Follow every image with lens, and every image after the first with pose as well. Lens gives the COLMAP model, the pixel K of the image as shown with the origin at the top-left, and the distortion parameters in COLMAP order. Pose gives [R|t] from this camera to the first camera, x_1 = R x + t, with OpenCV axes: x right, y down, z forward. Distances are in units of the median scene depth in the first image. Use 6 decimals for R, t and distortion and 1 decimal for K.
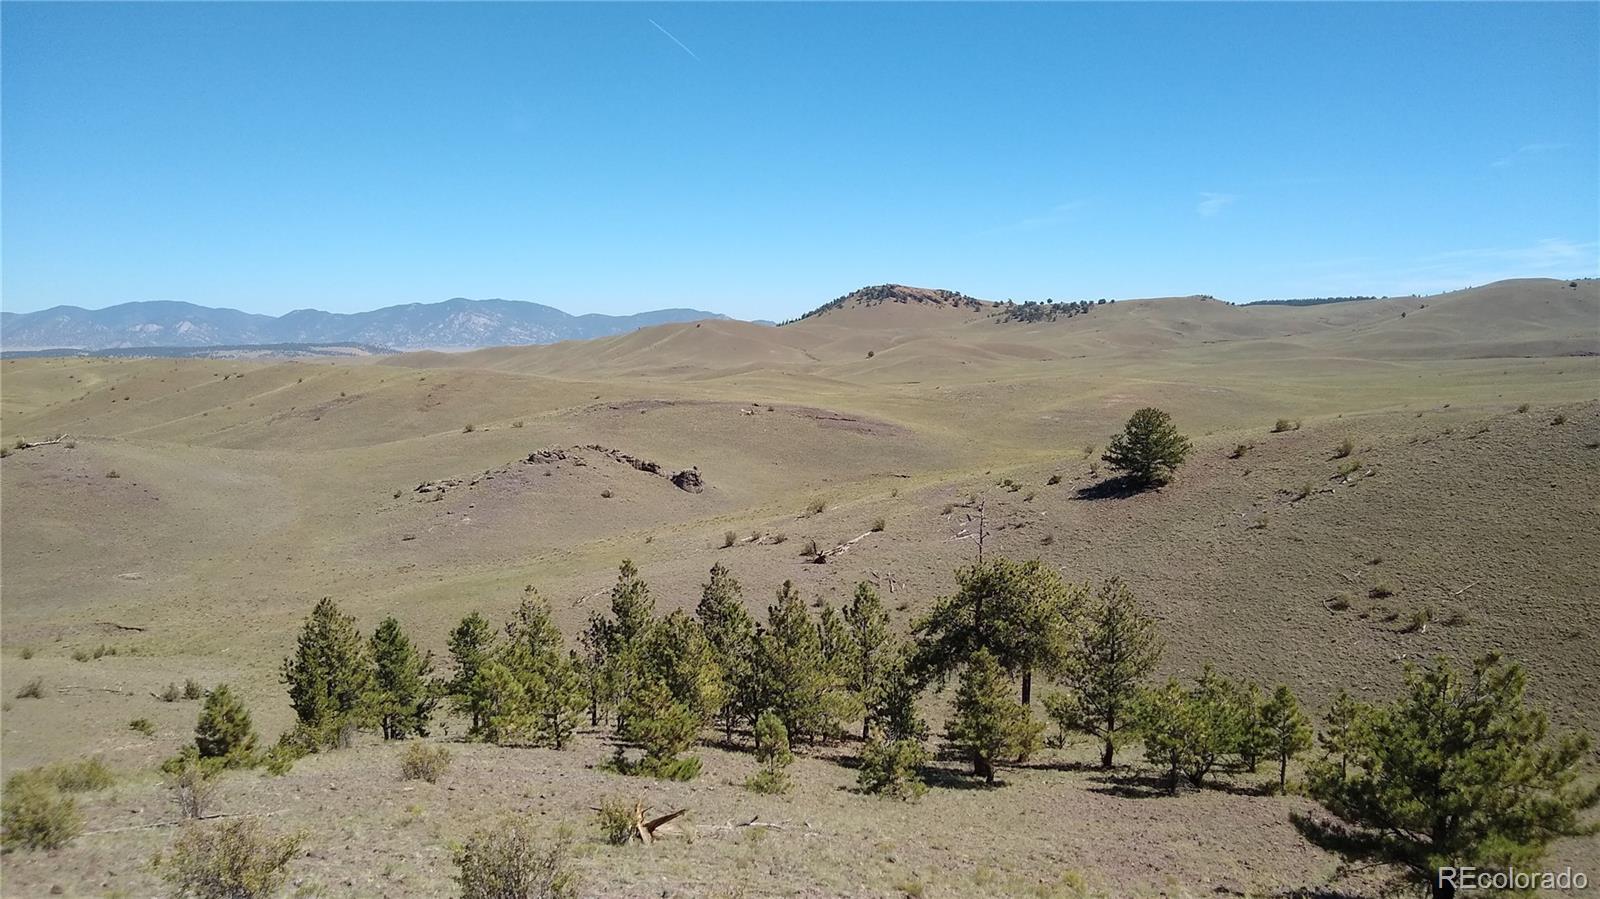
lens RADIAL K [[1245.6, 0, 800.0], [0, 1245.6, 443.4], [0, 0, 1]] dist [-0.002134, -0.012573]
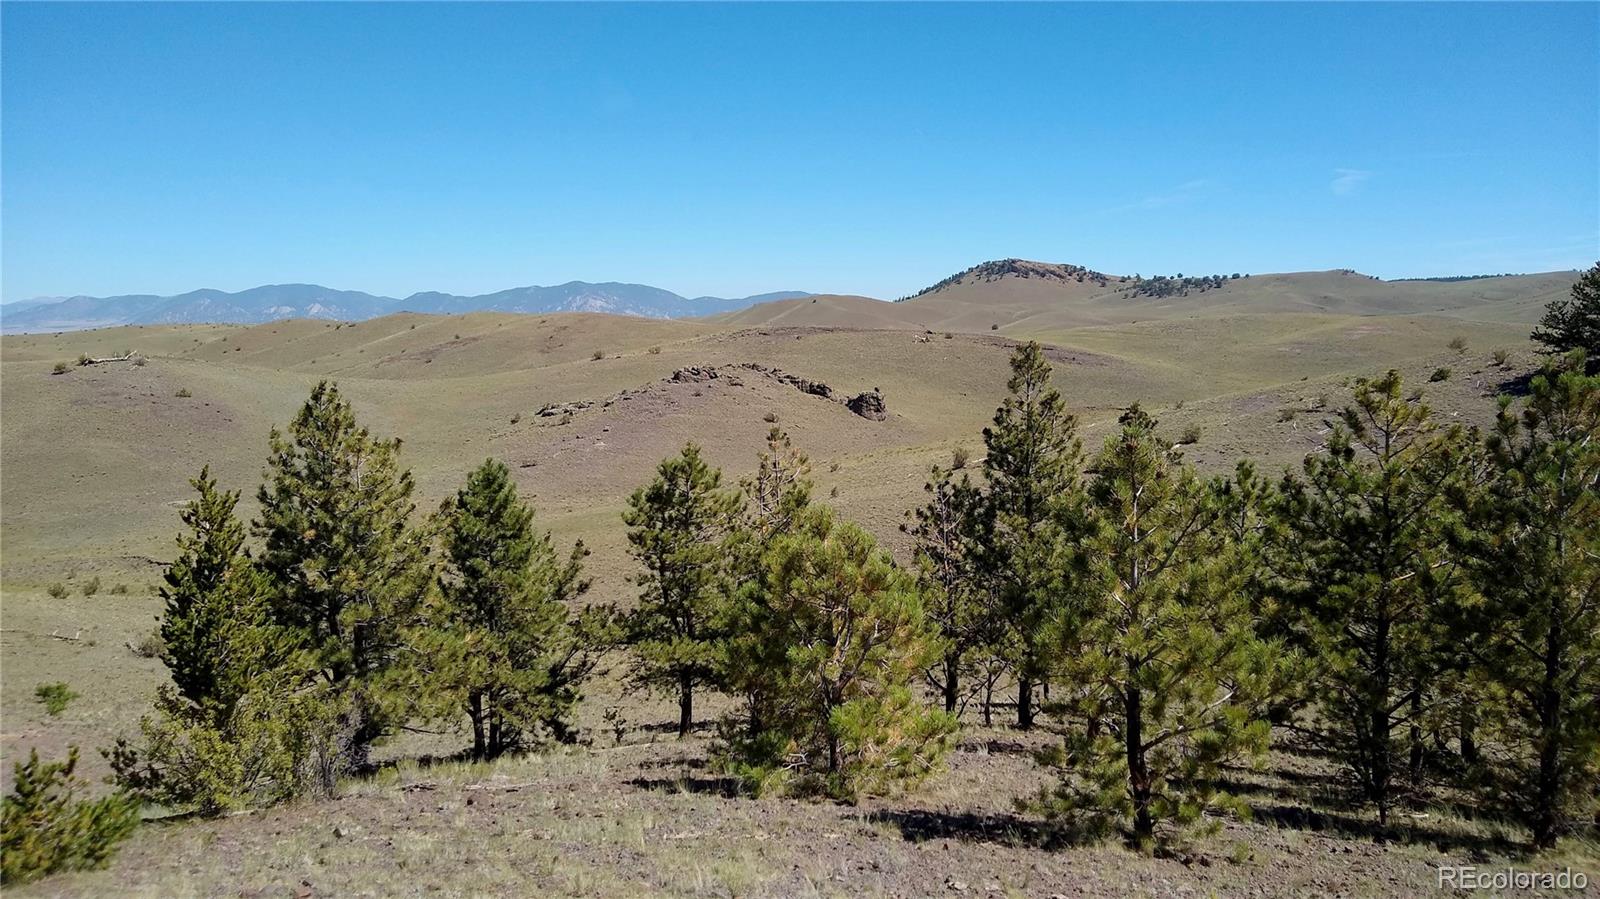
lens RADIAL K [[1245.6, 0, 807.8], [0, 1245.6, 448.8], [0, 0, 1]] dist [-0.002134, -0.012573]
pose [[0.996554, 0.010224, -0.082314, -0.088313], [-0.008685, 0.999781, 0.019029, 0.060347], [0.082491, -0.018248, 0.996425, 0.278119]]
